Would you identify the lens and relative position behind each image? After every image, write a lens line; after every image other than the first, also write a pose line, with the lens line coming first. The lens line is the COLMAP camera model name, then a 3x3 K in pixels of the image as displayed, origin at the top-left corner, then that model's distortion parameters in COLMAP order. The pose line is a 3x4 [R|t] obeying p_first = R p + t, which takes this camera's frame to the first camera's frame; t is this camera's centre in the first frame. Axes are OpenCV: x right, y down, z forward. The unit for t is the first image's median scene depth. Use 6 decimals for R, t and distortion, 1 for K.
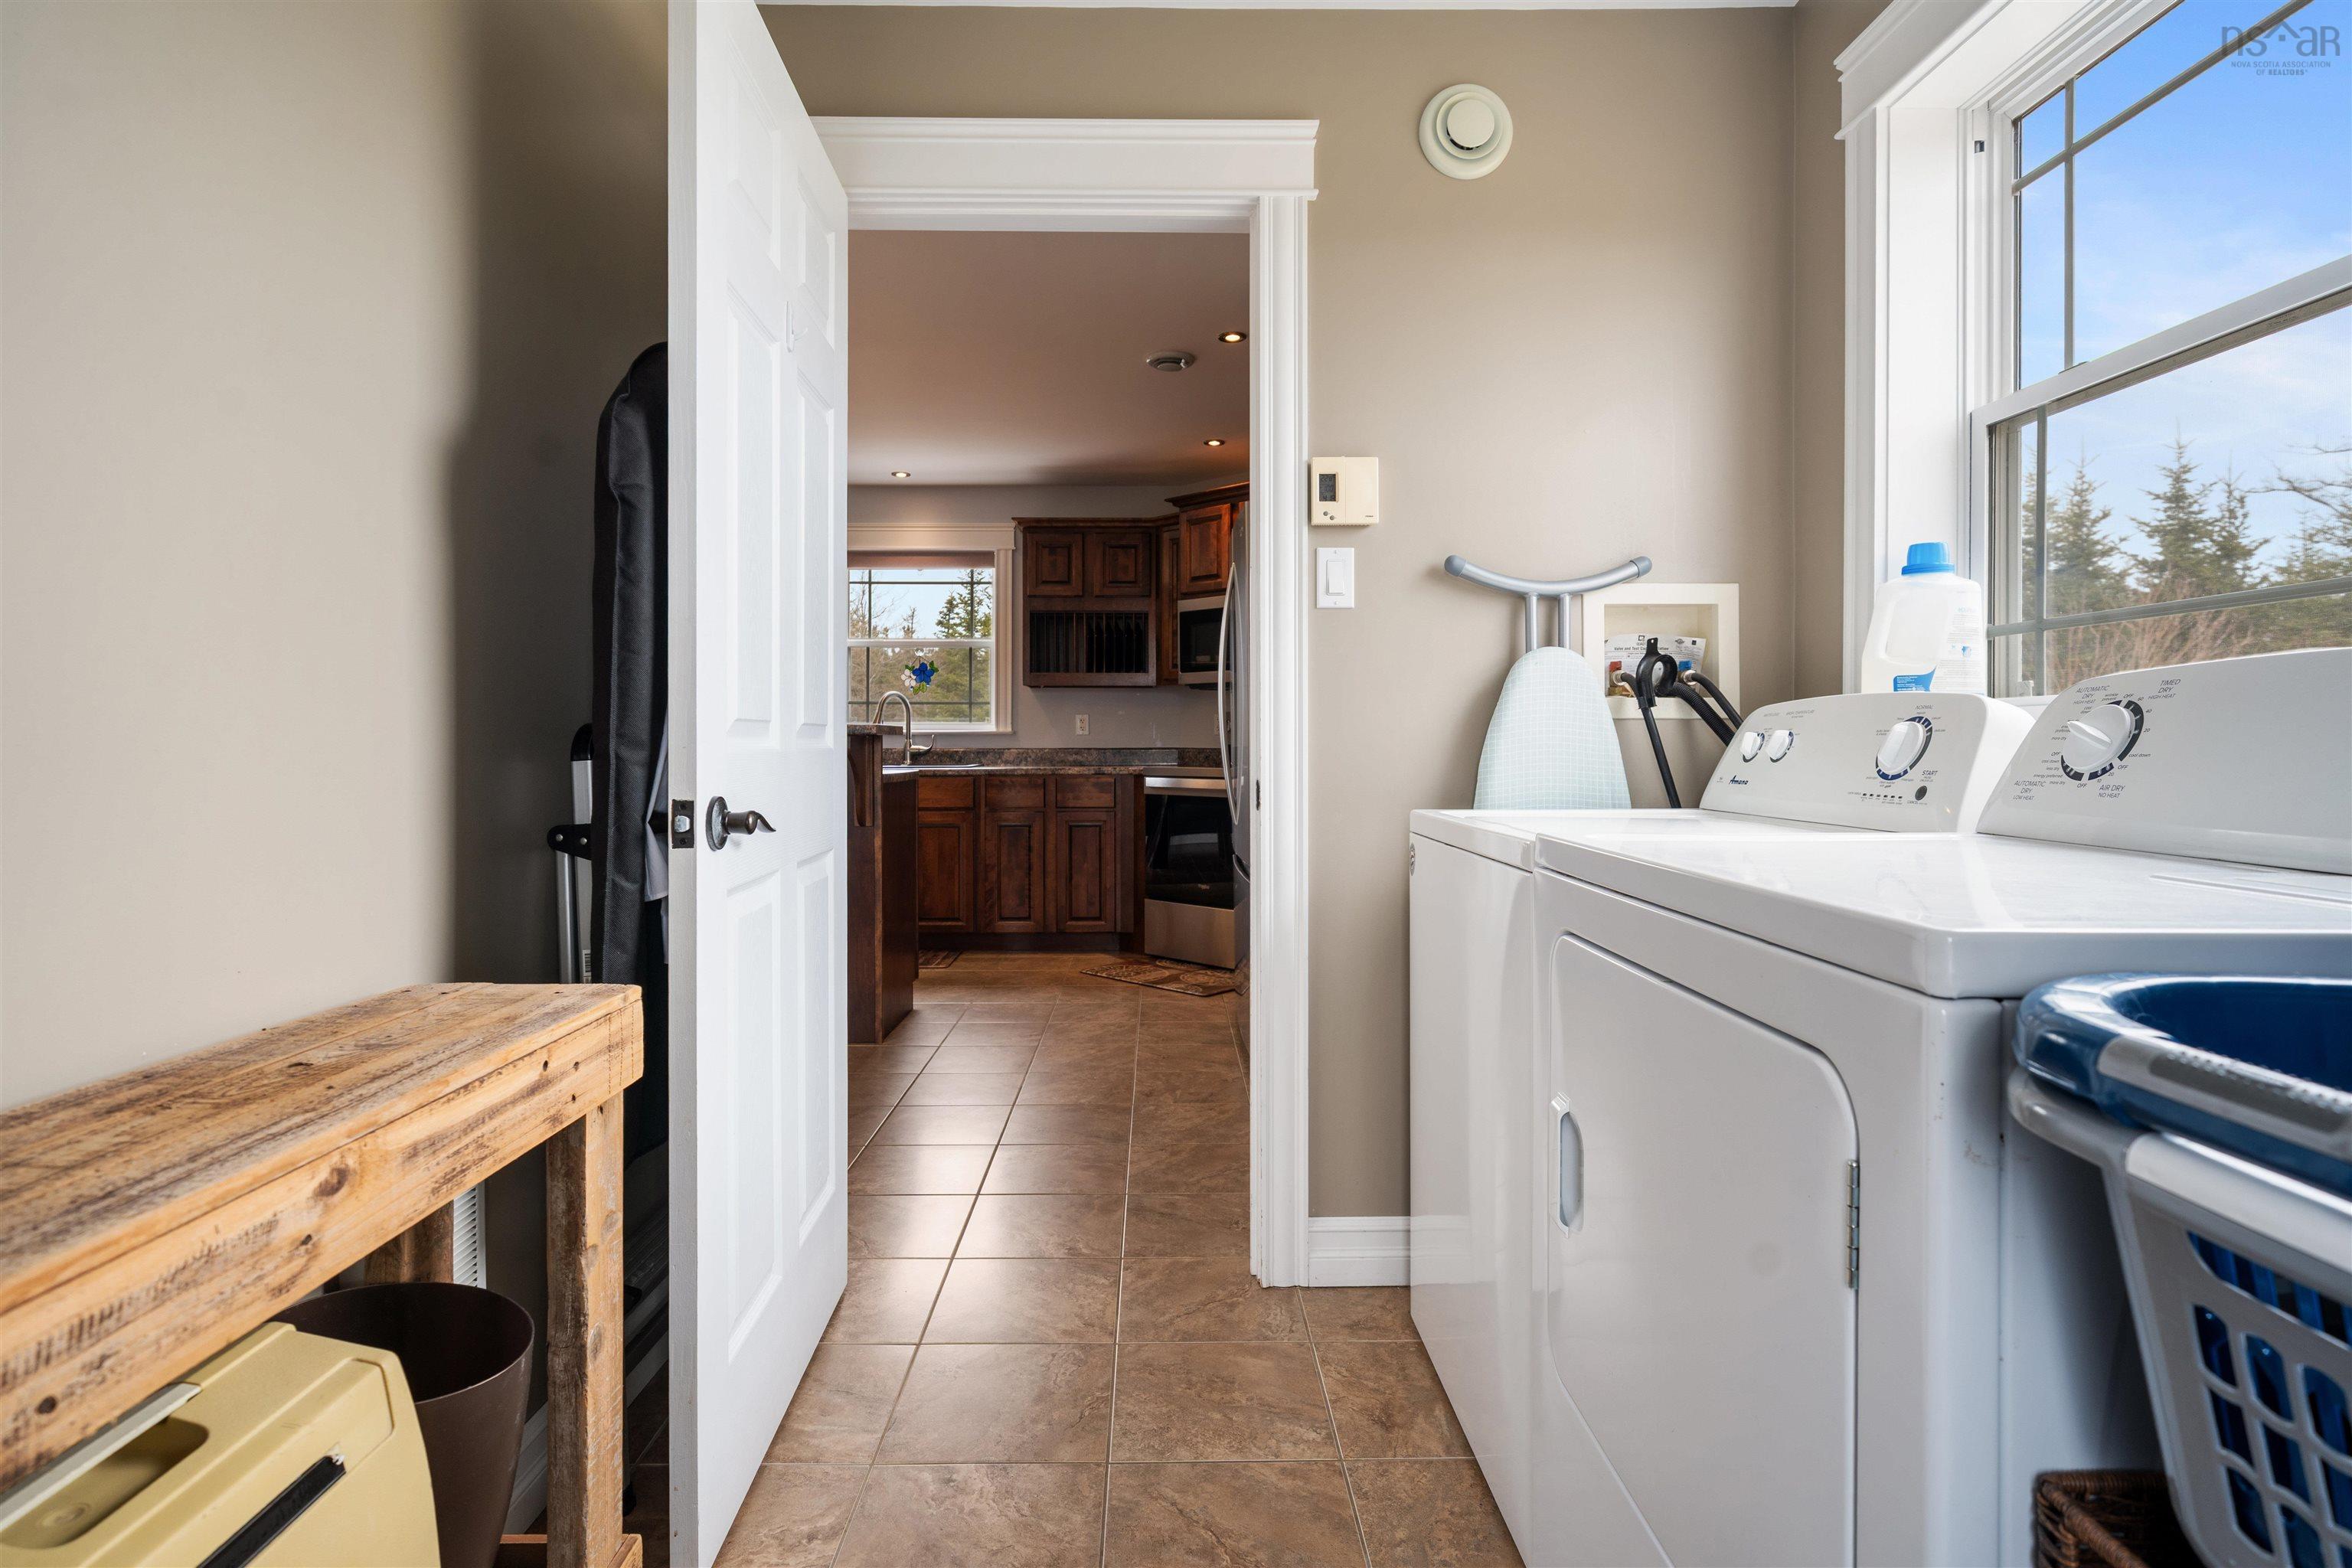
lens RADIAL K [[1134.1, 0, 1173.7], [0, 1134.1, 749.0], [0, 0, 1]] dist [0.000171, -0.000011]
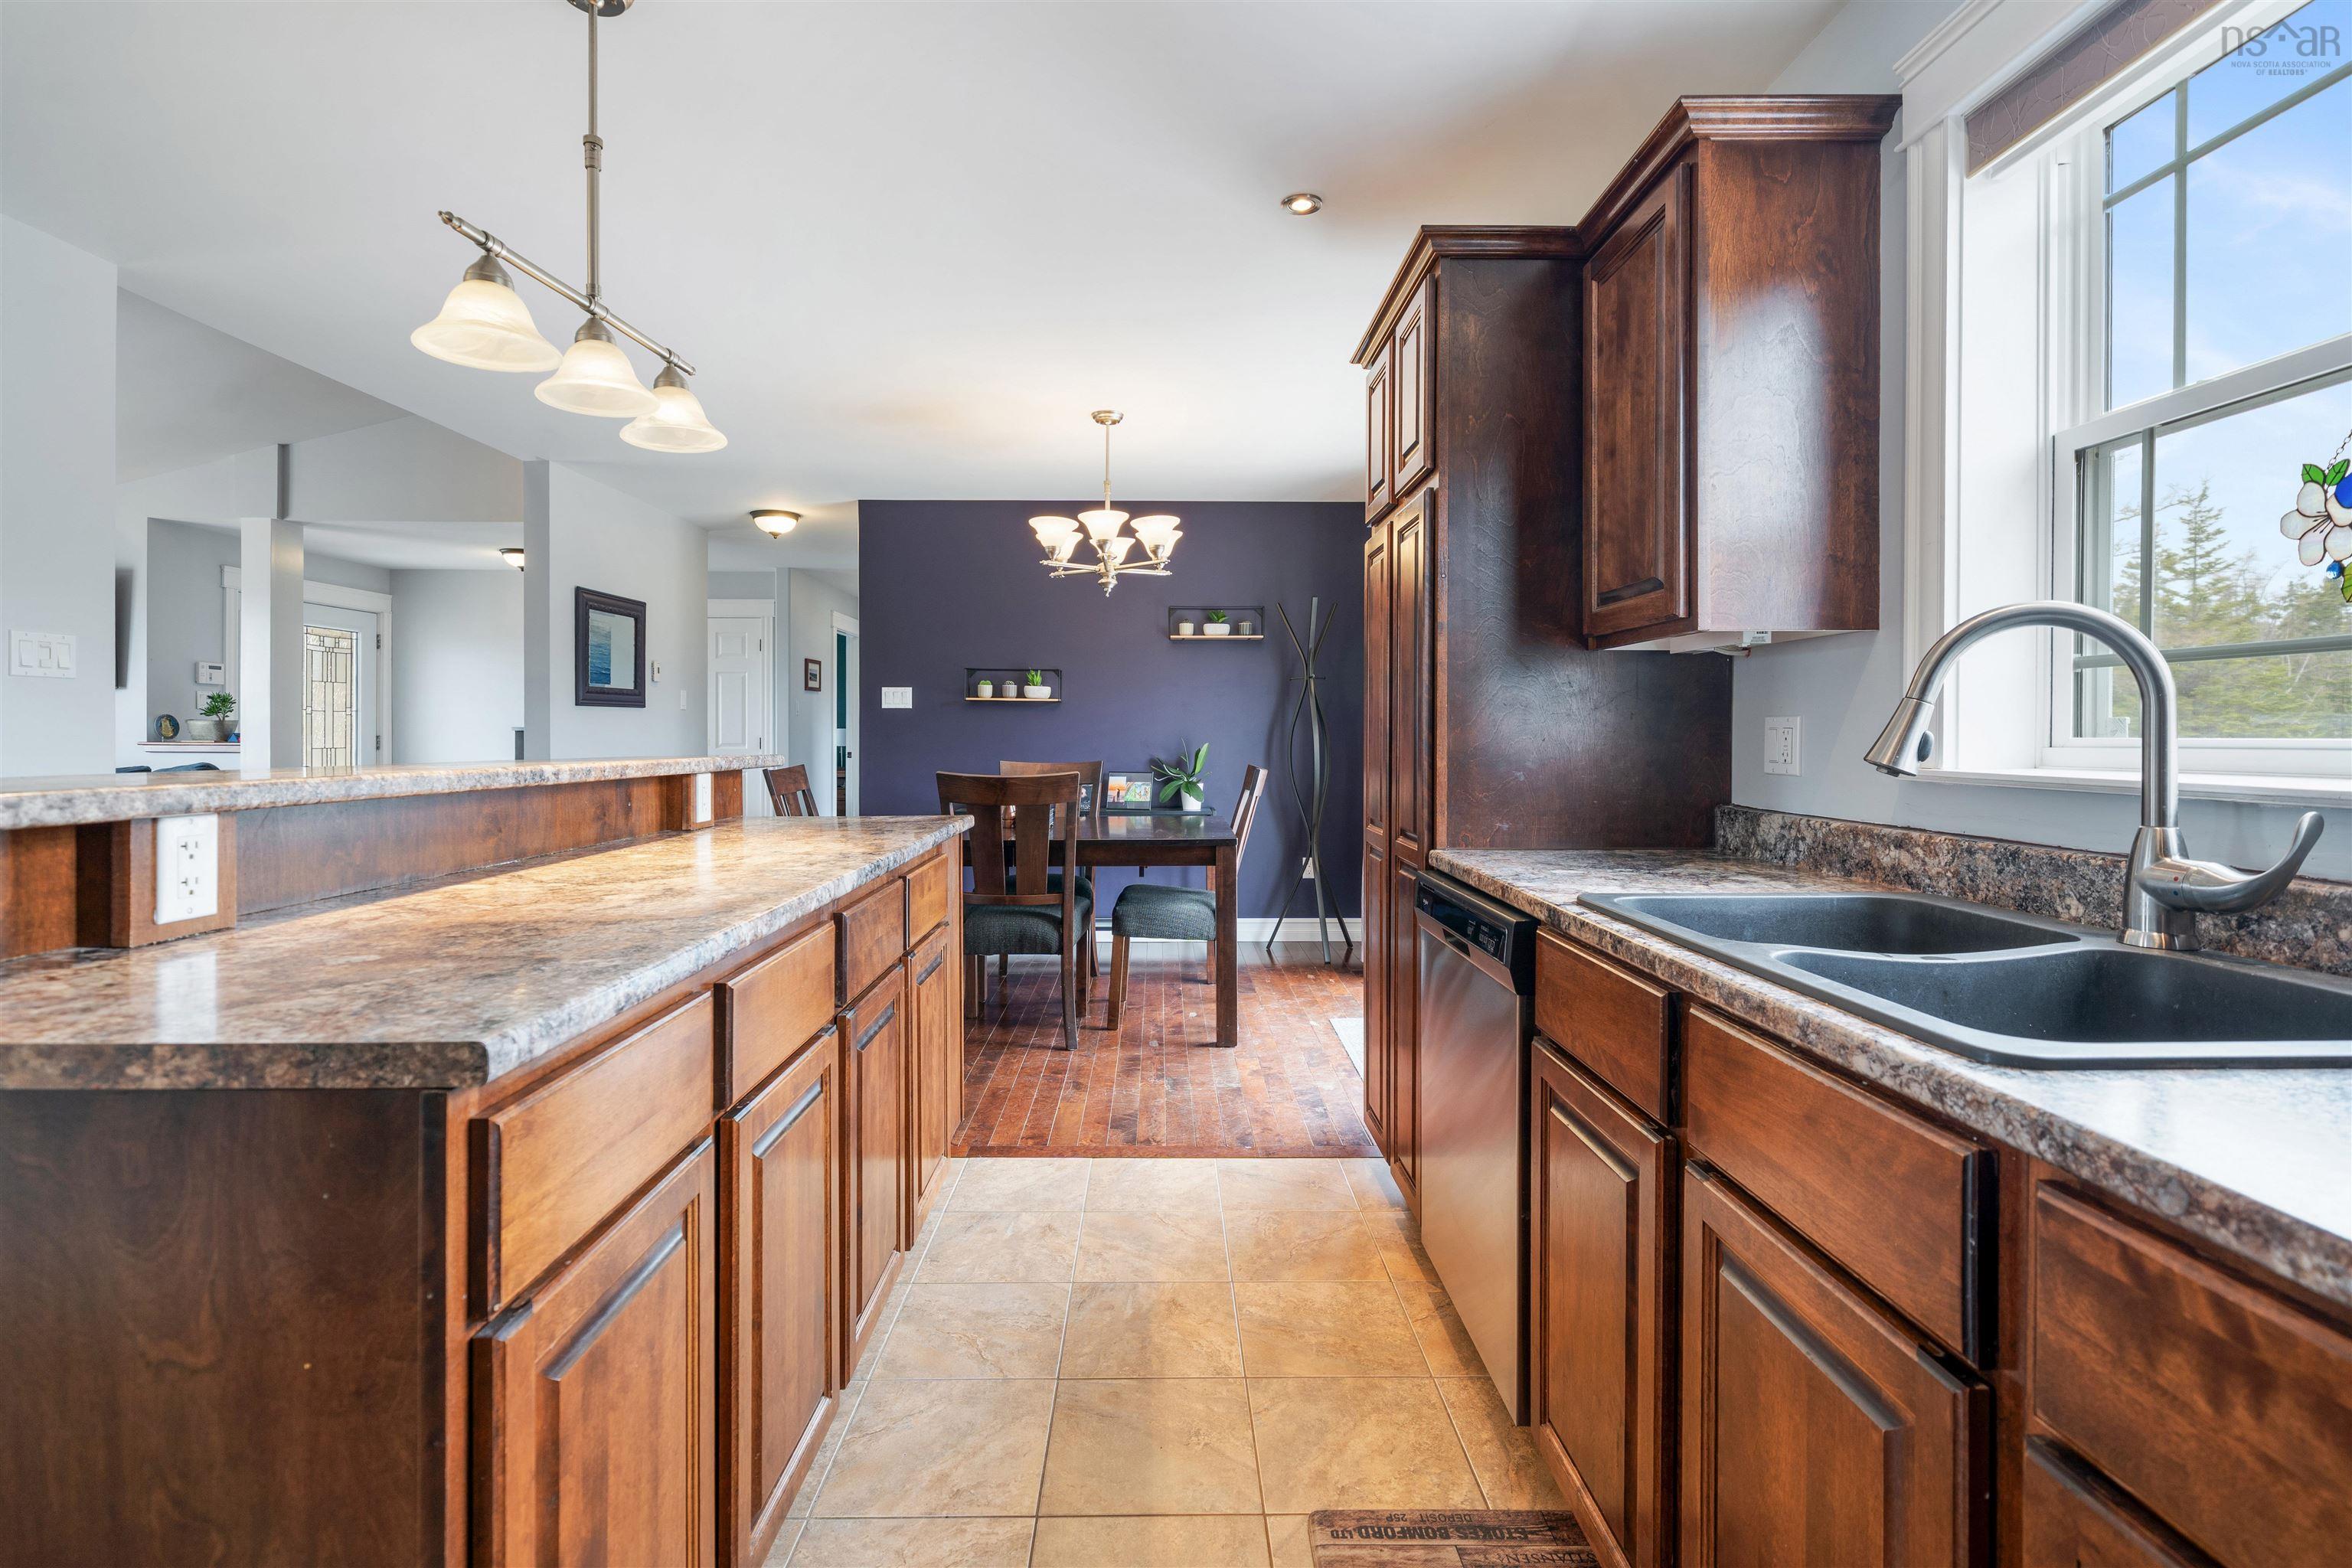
lens RADIAL K [[1073.5, 0, 1172.5], [0, 1073.5, 738.2], [0, 0, 1]] dist [0.002037, 0.000133]
pose [[-0.003520, 0.002653, -0.999990, -0.040905], [-0.006176, 0.999977, 0.002674, -0.025167], [0.999975, 0.006185, -0.003503, 0.880391]]
